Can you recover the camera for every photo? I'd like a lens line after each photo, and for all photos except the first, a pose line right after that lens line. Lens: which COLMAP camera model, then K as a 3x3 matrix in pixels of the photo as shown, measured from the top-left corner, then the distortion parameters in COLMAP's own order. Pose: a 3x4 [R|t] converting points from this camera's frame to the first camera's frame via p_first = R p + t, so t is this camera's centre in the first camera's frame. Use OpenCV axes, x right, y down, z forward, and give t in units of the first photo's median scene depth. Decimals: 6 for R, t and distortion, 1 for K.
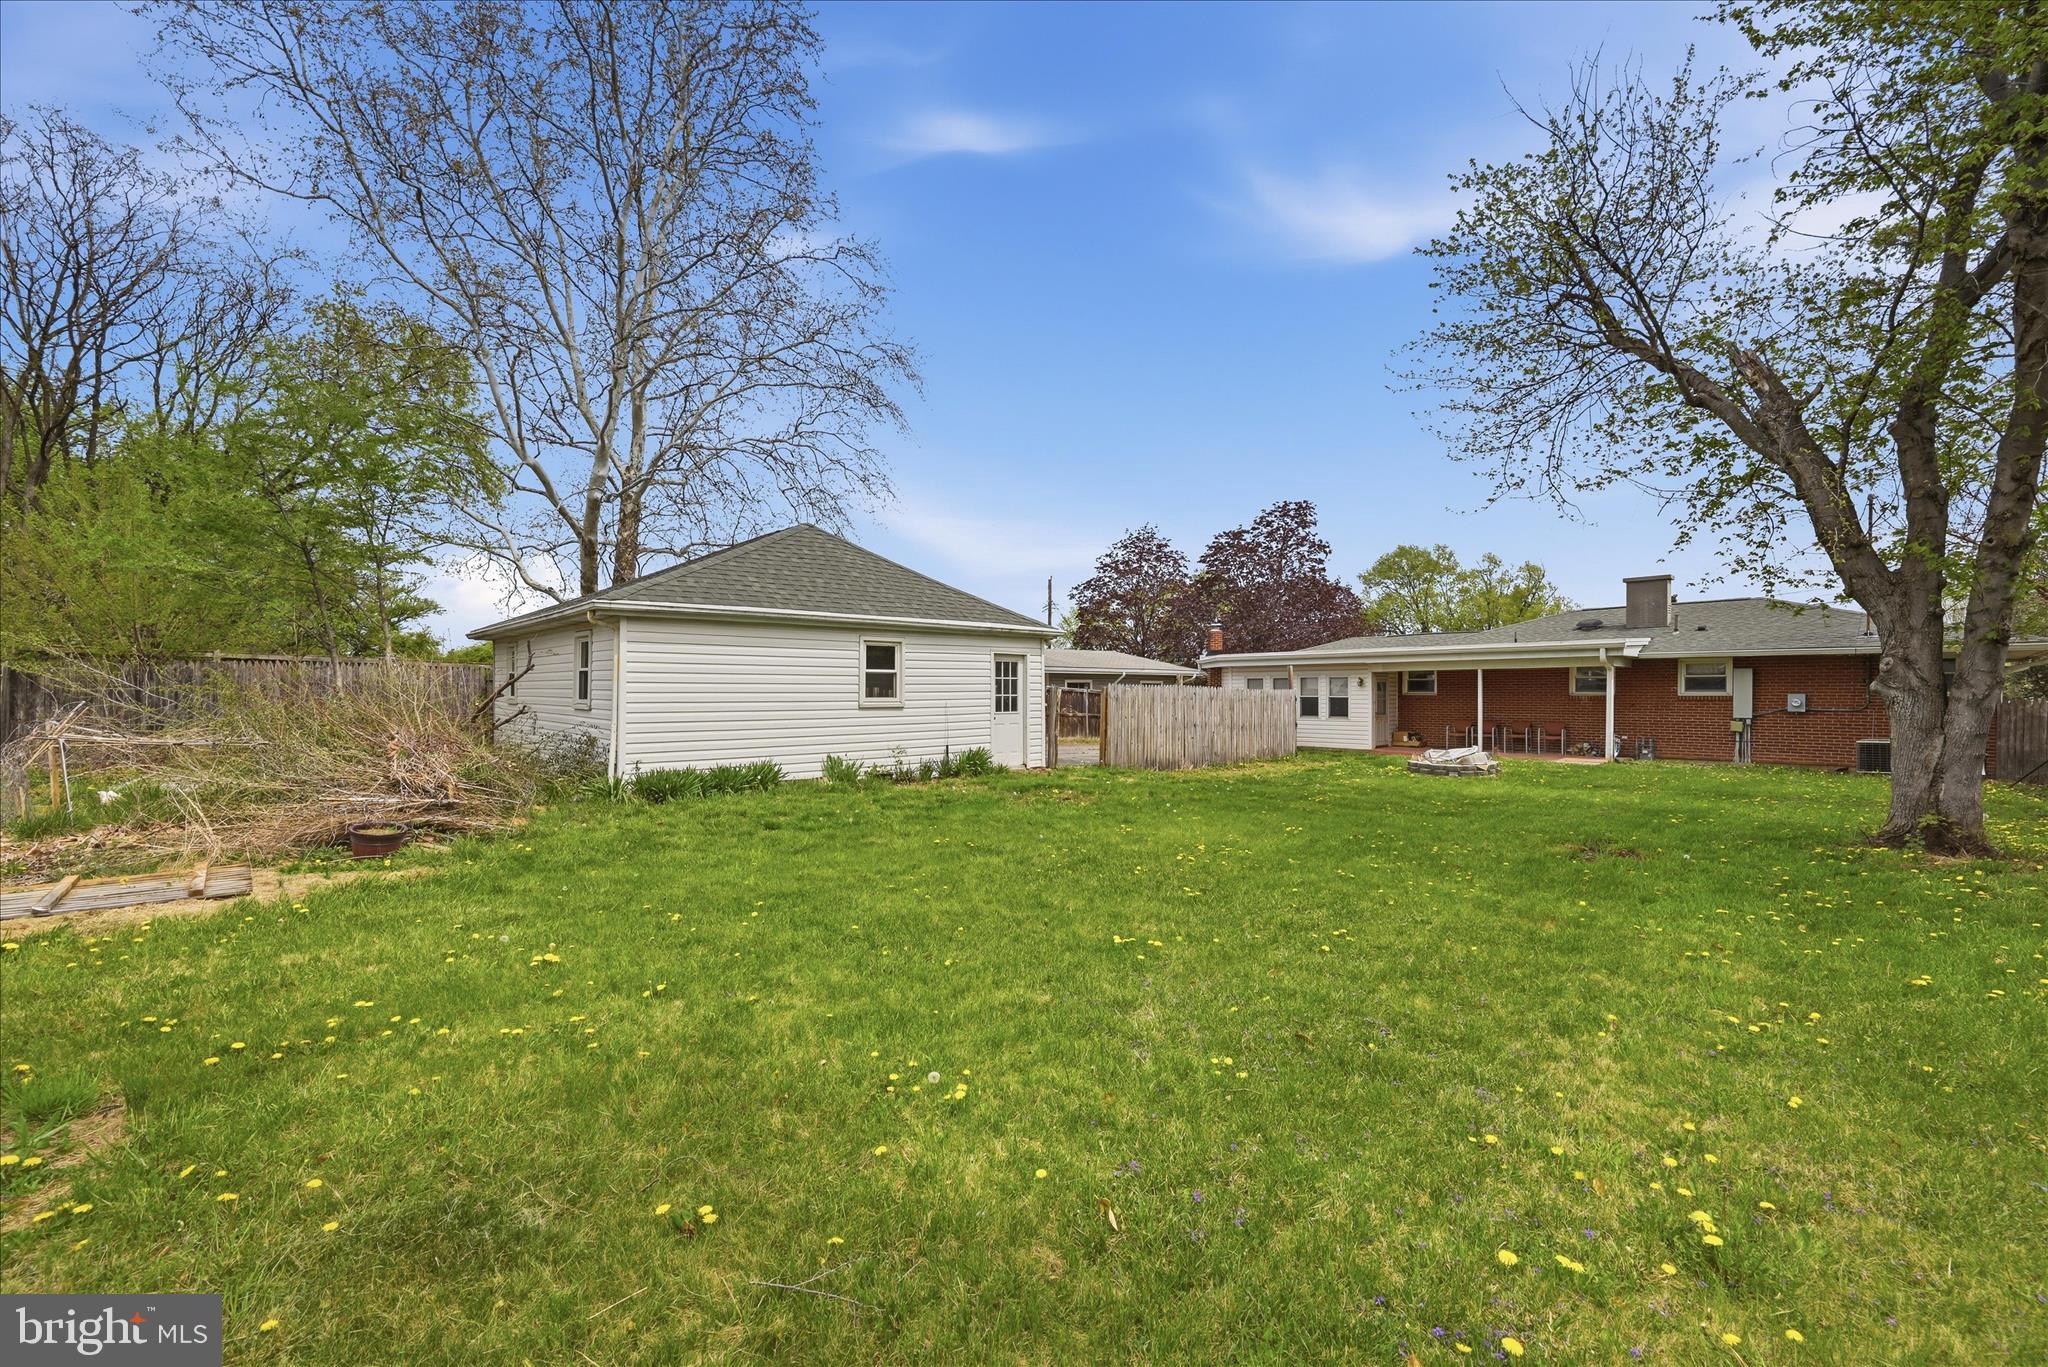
lens RADIAL K [[1168.2, 0, 984.8], [0, 1168.2, 680.3], [0, 0, 1]] dist [0.007957, -0.001489]
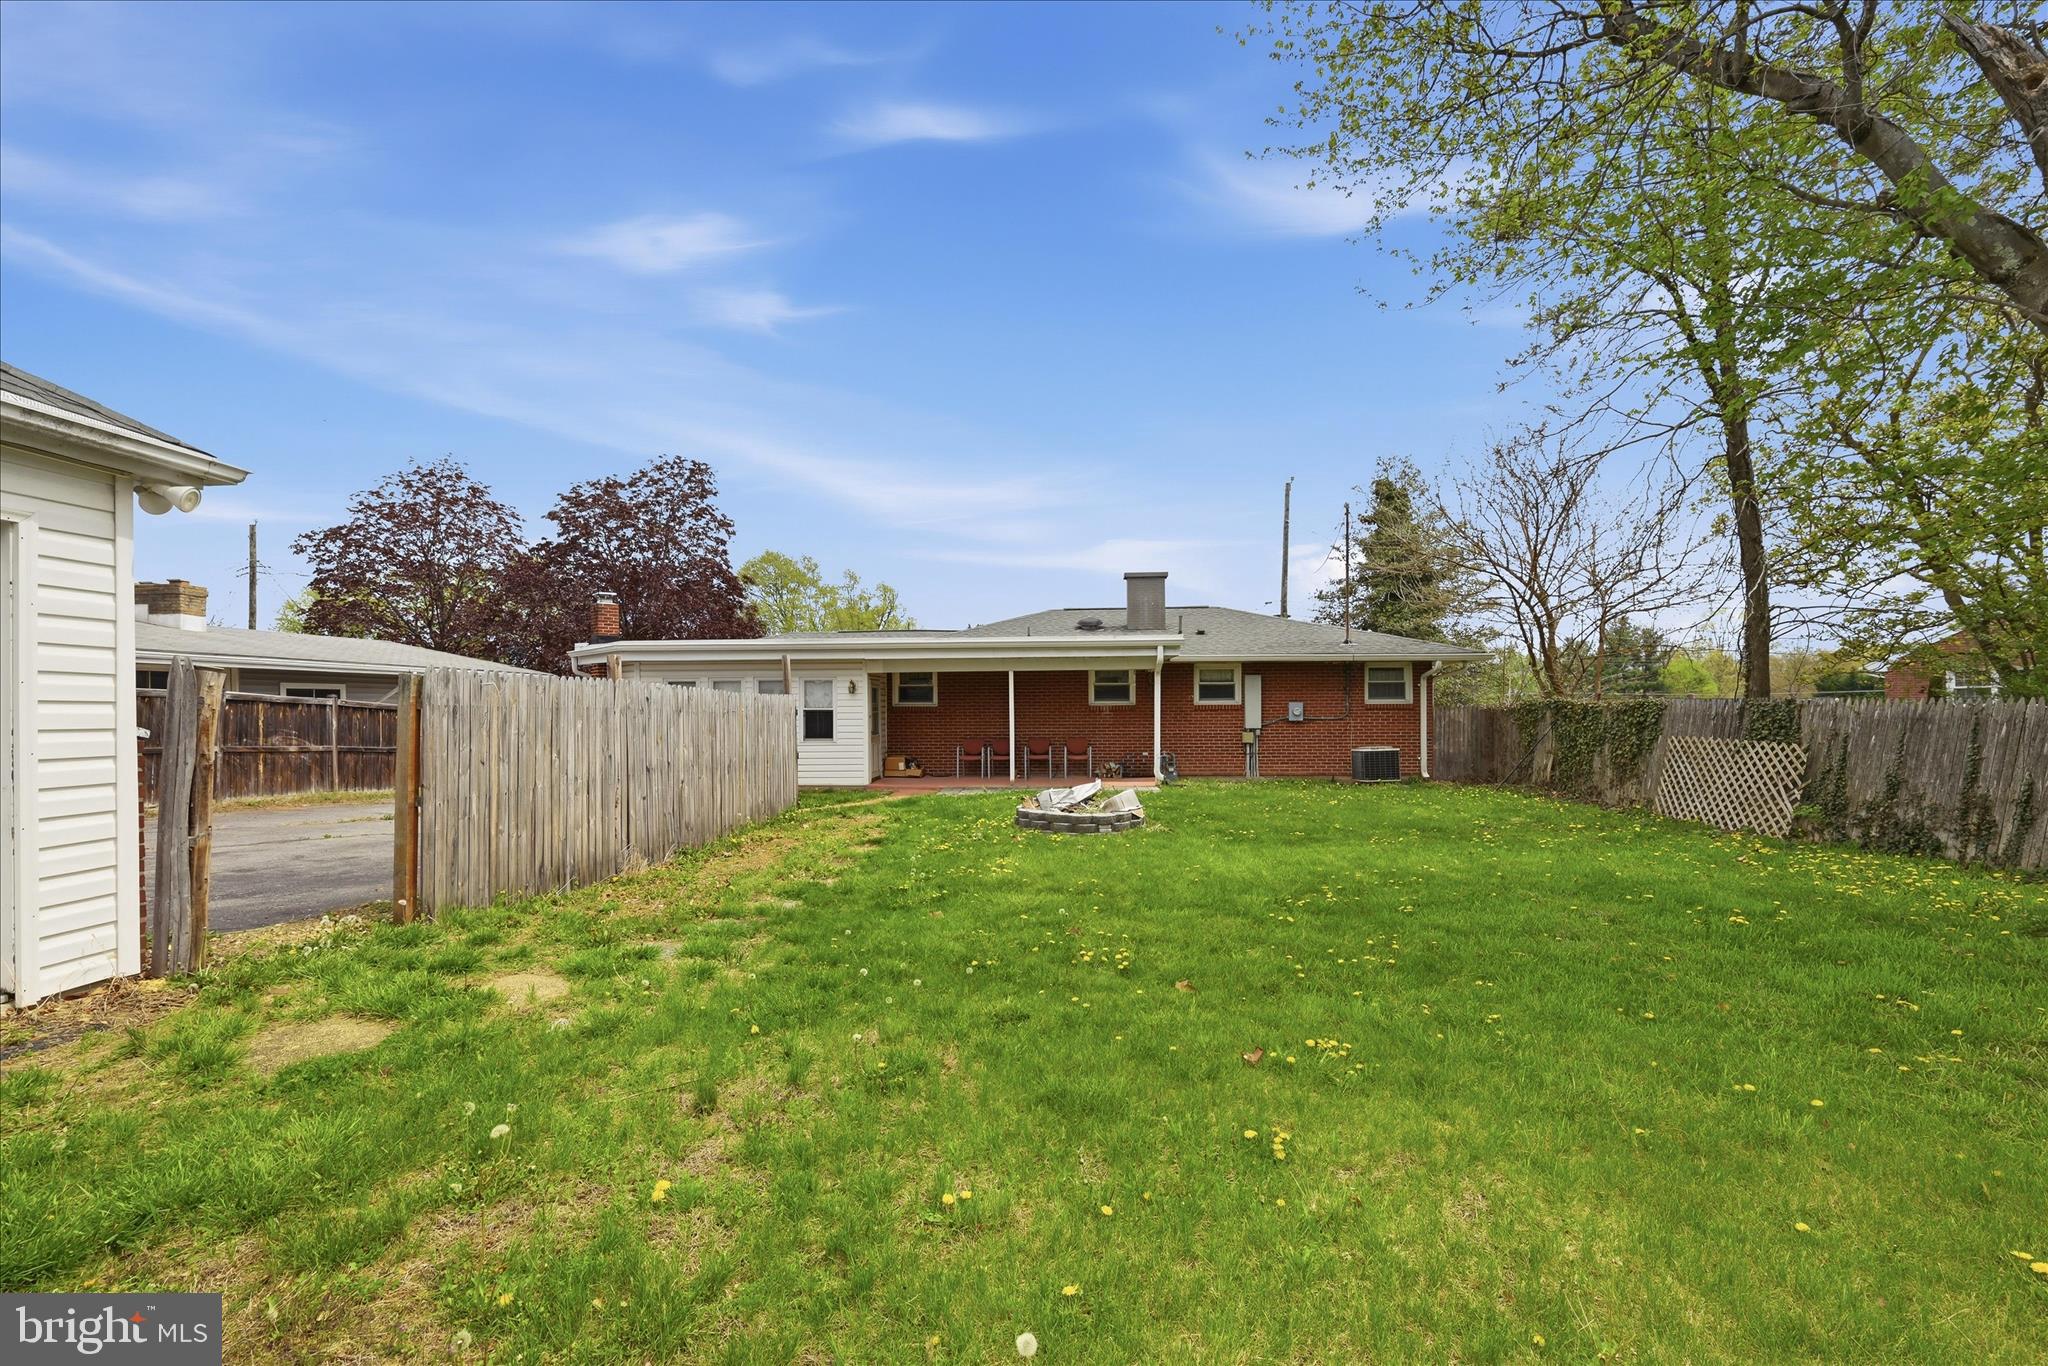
lens RADIAL K [[826.9, 0, 1028.0], [0, 826.9, 705.0], [0, 0, 1]] dist [-0.000124, 0.000022]
pose [[0.702688, -0.000745, 0.711498, 0.047908], [0.000145, 1.000000, 0.000904, 0.011504], [-0.711498, -0.000532, 0.702688, 0.588201]]
